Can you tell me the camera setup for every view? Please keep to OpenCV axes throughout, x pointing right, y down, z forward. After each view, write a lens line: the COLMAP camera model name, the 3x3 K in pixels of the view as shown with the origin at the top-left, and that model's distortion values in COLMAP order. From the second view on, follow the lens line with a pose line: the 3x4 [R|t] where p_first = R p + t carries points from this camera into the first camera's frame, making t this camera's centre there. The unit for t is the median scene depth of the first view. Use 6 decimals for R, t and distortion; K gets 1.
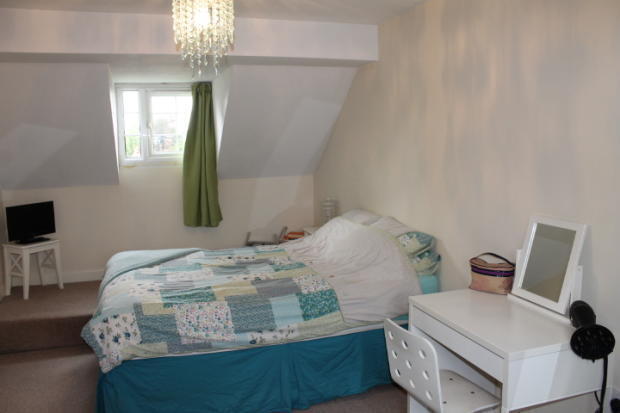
lens RADIAL K [[531.3, 0, 307.7], [0, 531.3, 206.8], [0, 0, 1]] dist [-0.159526, 0.162604]
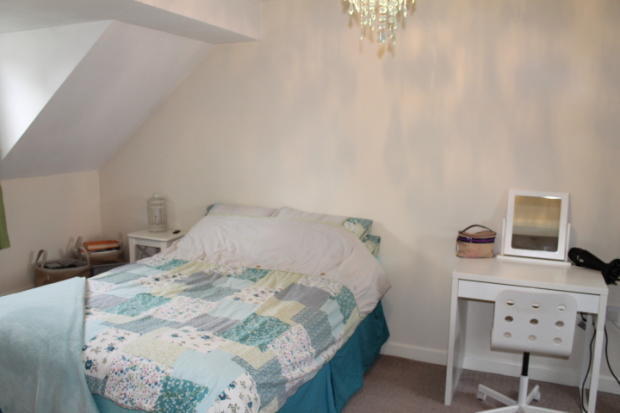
lens RADIAL K [[531.3, 0, 307.7], [0, 531.3, 206.8], [0, 0, 1]] dist [-0.159526, 0.162604]
pose [[0.652530, -0.082281, 0.753283, -0.666058], [0.072403, 0.996309, 0.046108, -0.029664], [-0.754296, 0.024454, 0.656079, 0.420570]]
